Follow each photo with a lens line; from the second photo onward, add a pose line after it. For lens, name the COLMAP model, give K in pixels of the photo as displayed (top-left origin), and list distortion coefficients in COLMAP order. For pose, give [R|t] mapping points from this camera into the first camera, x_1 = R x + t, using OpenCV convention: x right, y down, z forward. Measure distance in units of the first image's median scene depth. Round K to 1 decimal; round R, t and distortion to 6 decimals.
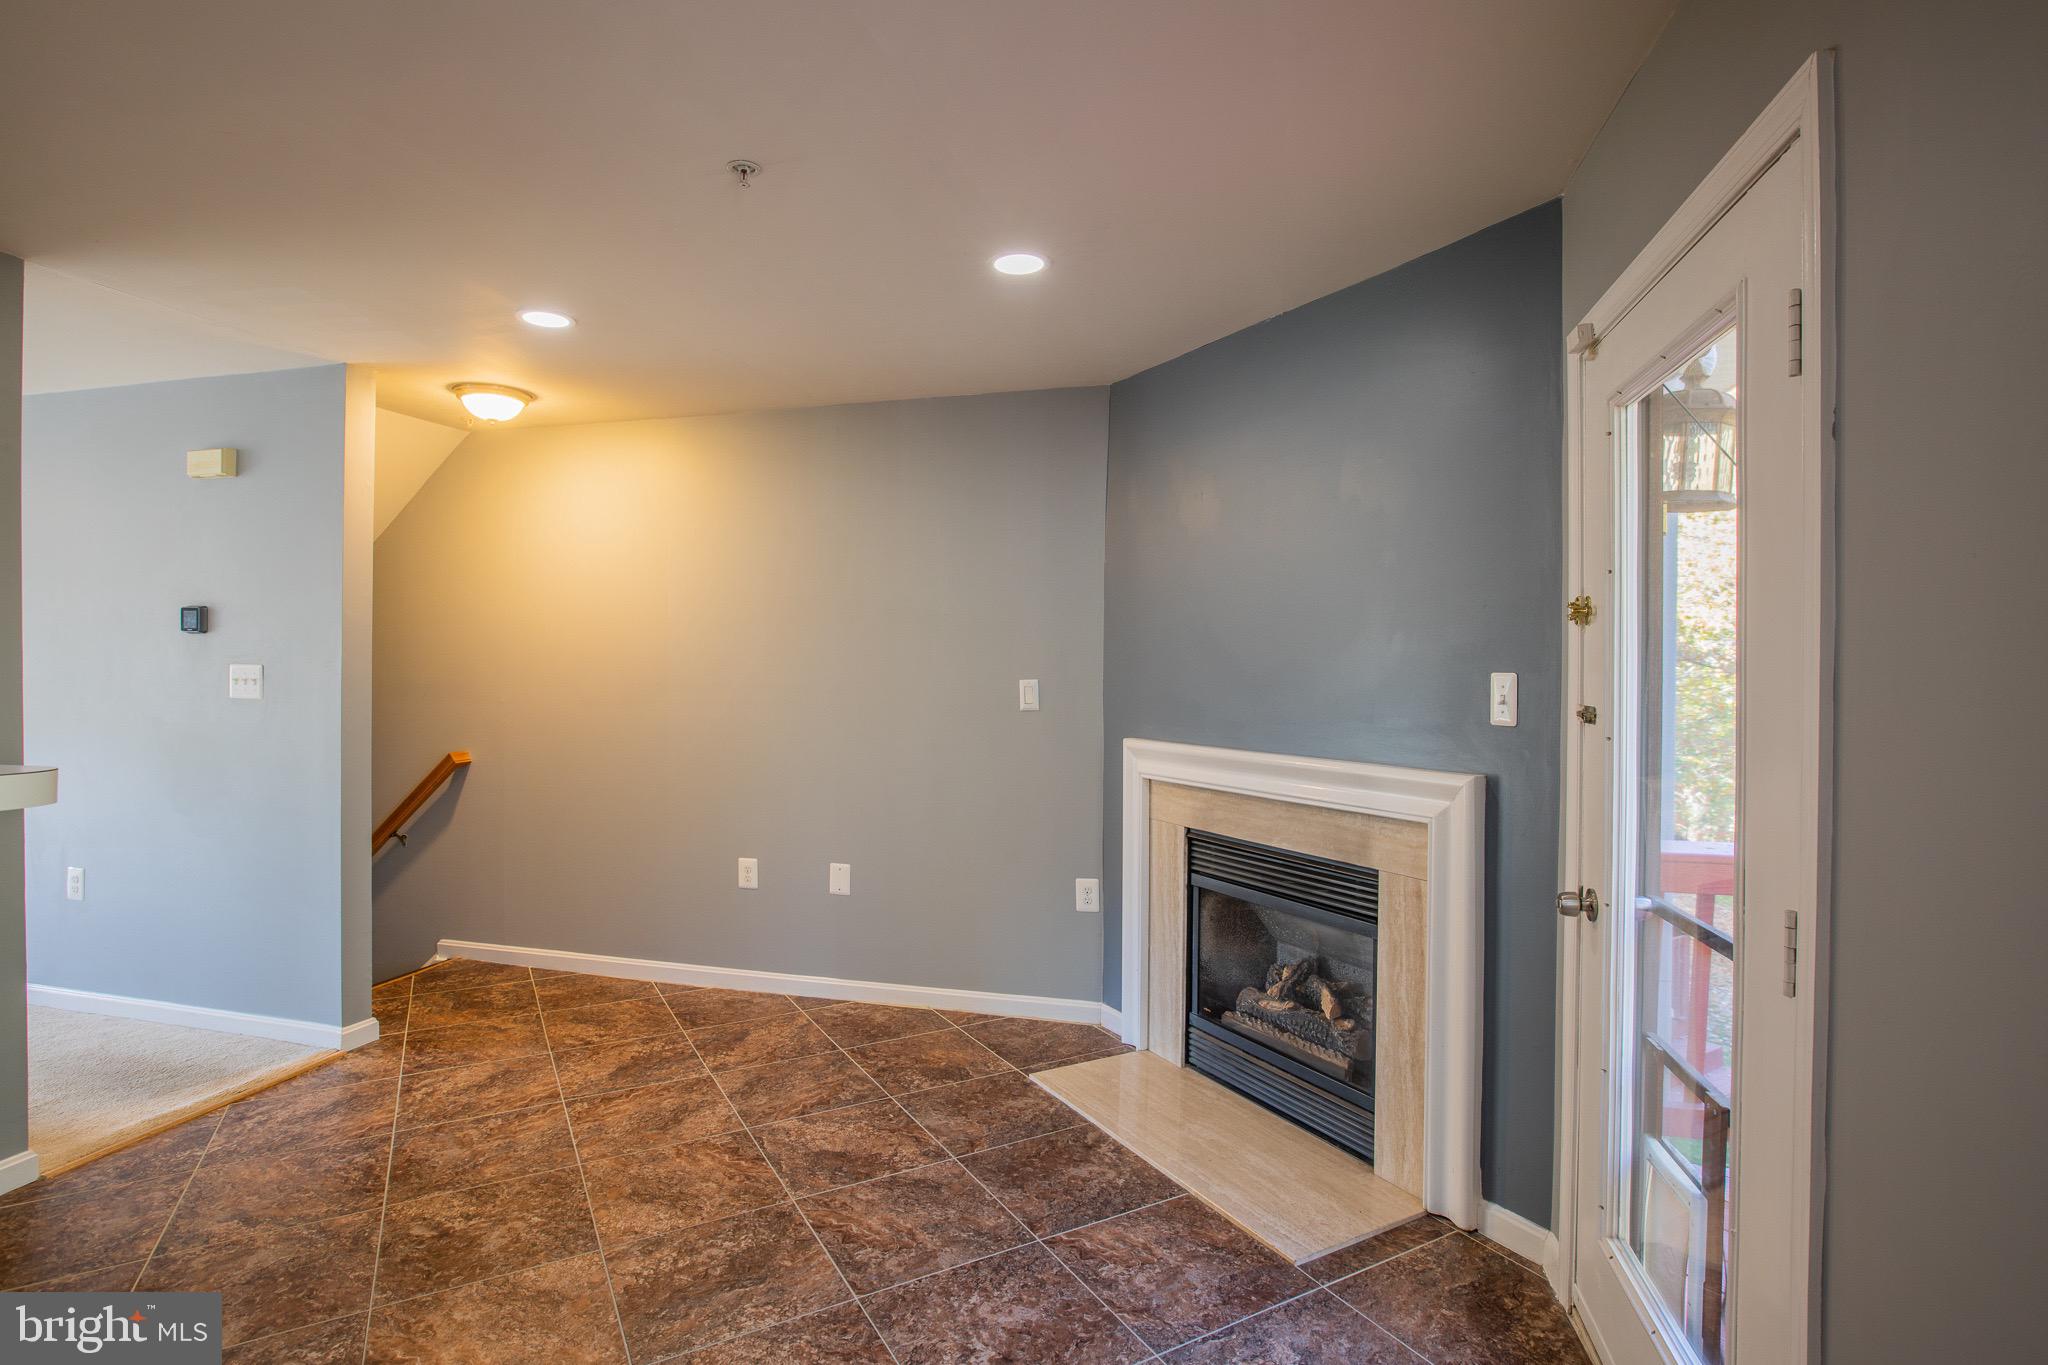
lens RADIAL K [[1004.7, 0, 1021.1], [0, 1004.7, 668.9], [0, 0, 1]] dist [-0.052519, 0.019193]
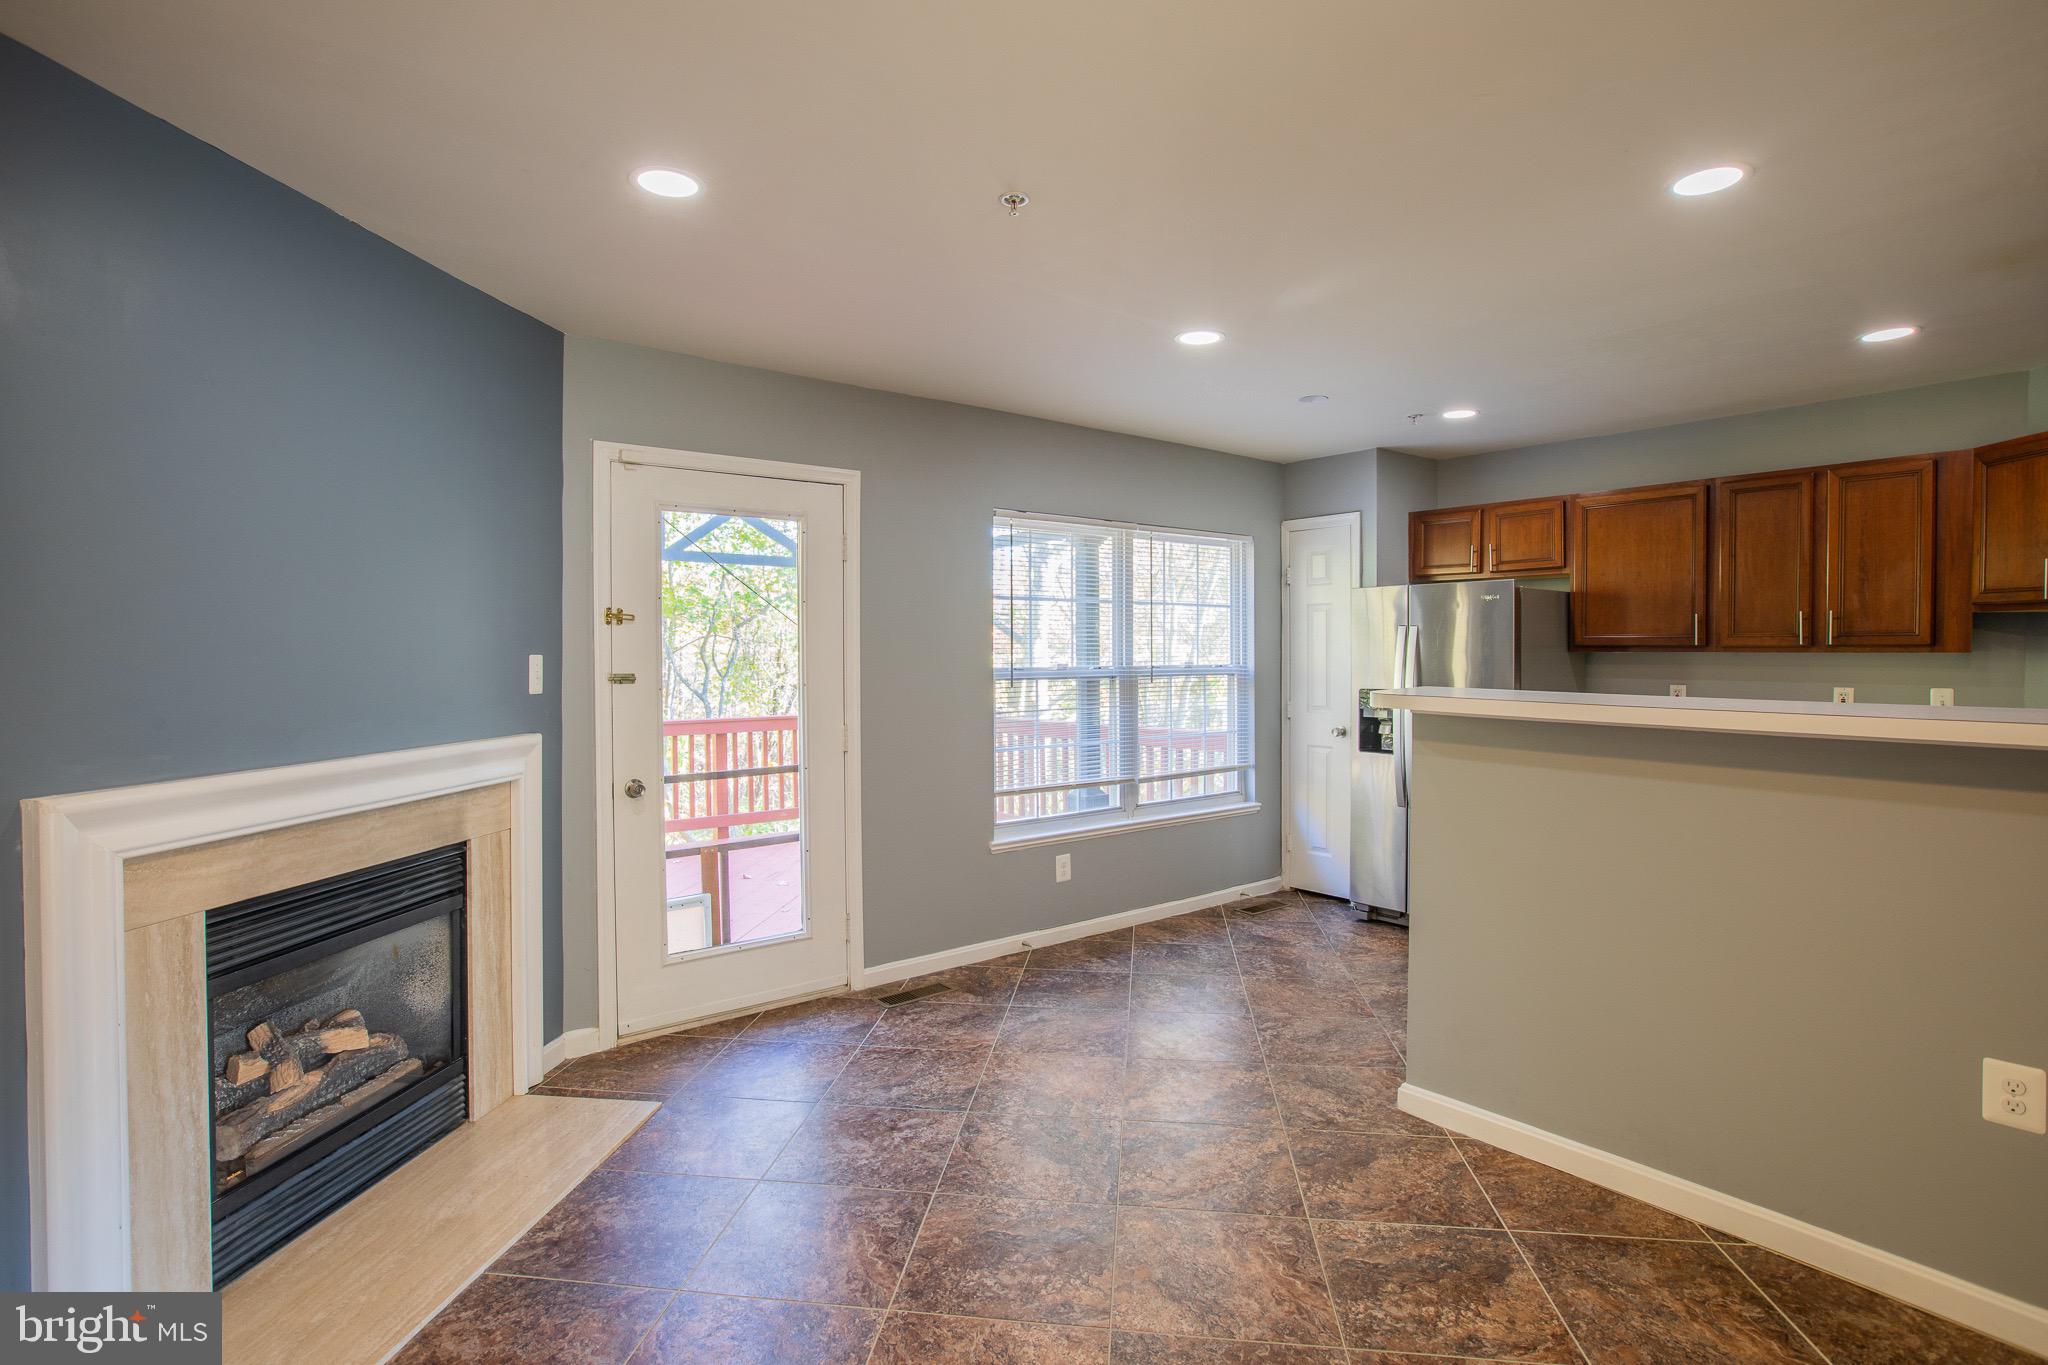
lens RADIAL K [[1004.7, 0, 1021.1], [0, 1004.7, 668.9], [0, 0, 1]] dist [-0.052519, 0.019193]
pose [[-0.799728, -0.015413, 0.600165, -0.877382], [-0.002325, 0.999742, 0.022576, -0.009003], [-0.600359, 0.016659, -0.799557, 1.733554]]
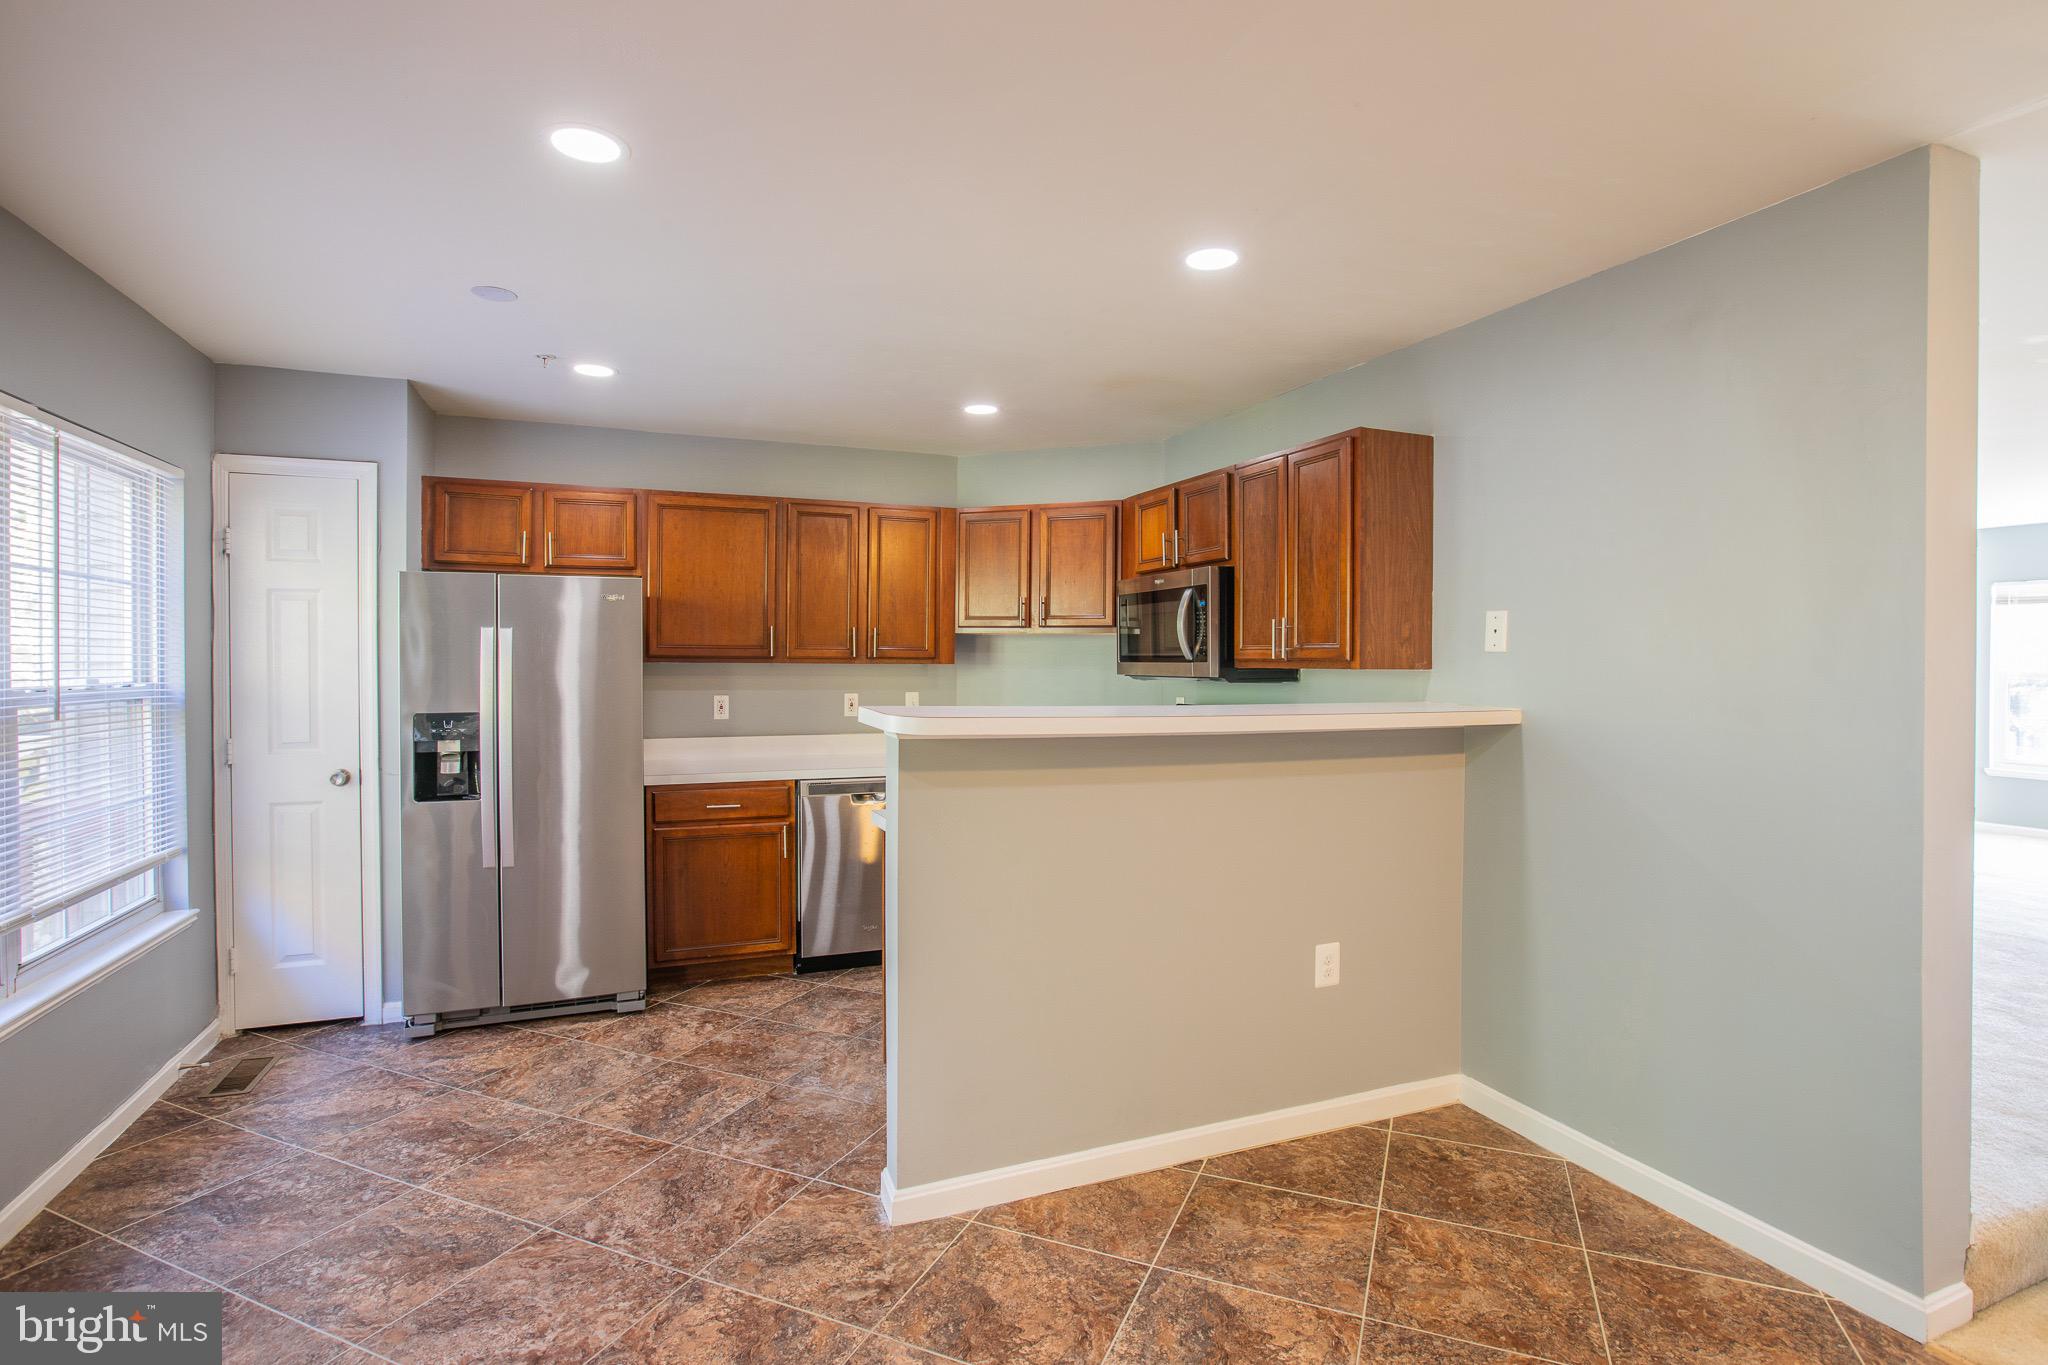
lens RADIAL K [[1004.7, 0, 1021.1], [0, 1004.7, 668.9], [0, 0, 1]] dist [-0.052519, 0.019193]
pose [[-0.798153, -0.005446, -0.602430, 0.002468], [-0.009701, 0.999946, 0.003813, -0.002329], [0.602377, 0.008887, -0.798162, 1.335880]]
